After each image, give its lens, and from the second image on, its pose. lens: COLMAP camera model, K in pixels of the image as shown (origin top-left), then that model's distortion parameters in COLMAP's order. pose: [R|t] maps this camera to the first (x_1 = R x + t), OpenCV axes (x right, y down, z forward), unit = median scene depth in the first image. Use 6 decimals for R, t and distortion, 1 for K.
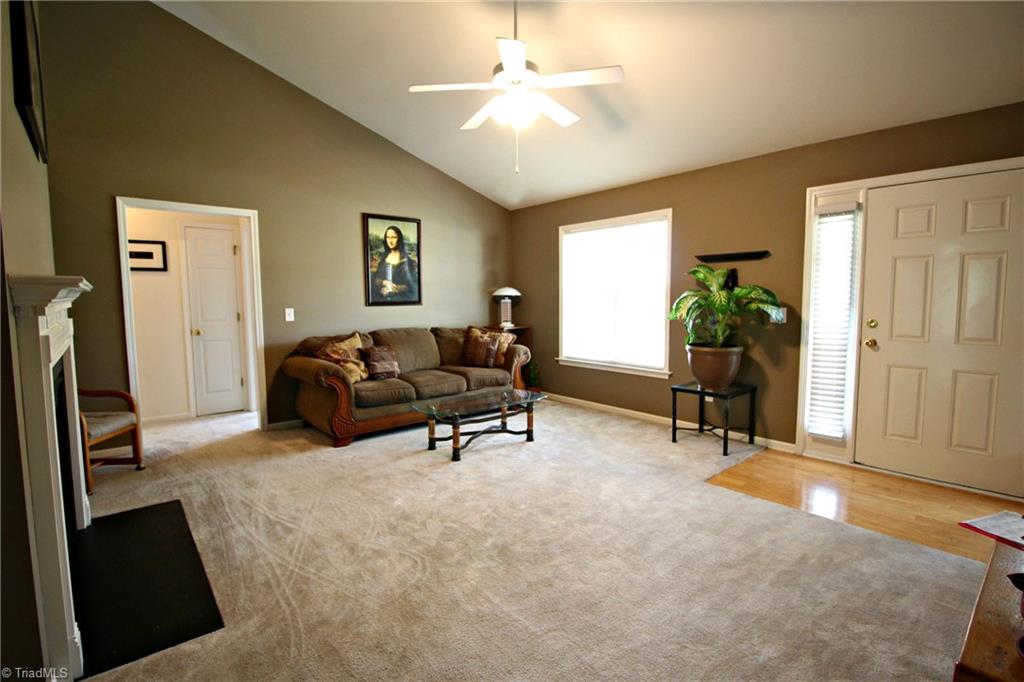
lens RADIAL K [[476.8, 0, 504.2], [0, 476.8, 337.4], [0, 0, 1]] dist [-0.007308, -0.000370]
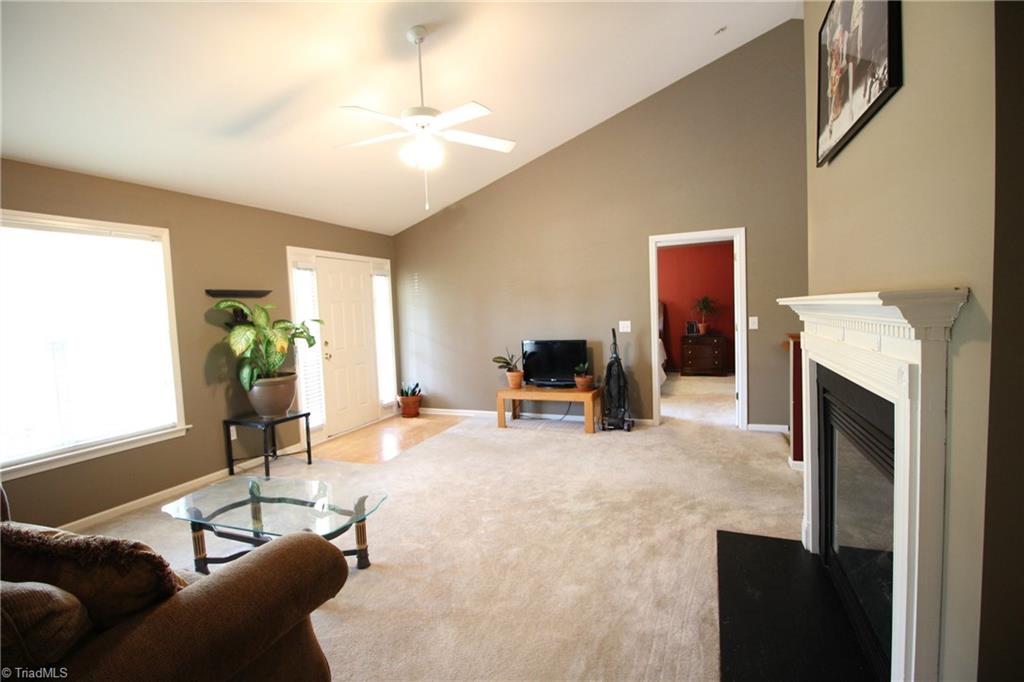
lens RADIAL K [[476.8, 0, 513.3], [0, 476.8, 341.1], [0, 0, 1]] dist [-0.007308, -0.000370]
pose [[-0.466989, -0.029556, 0.883769, -0.676846], [0.125304, 0.987144, 0.099224, -0.087839], [-0.875340, 0.157076, -0.457282, 0.901537]]
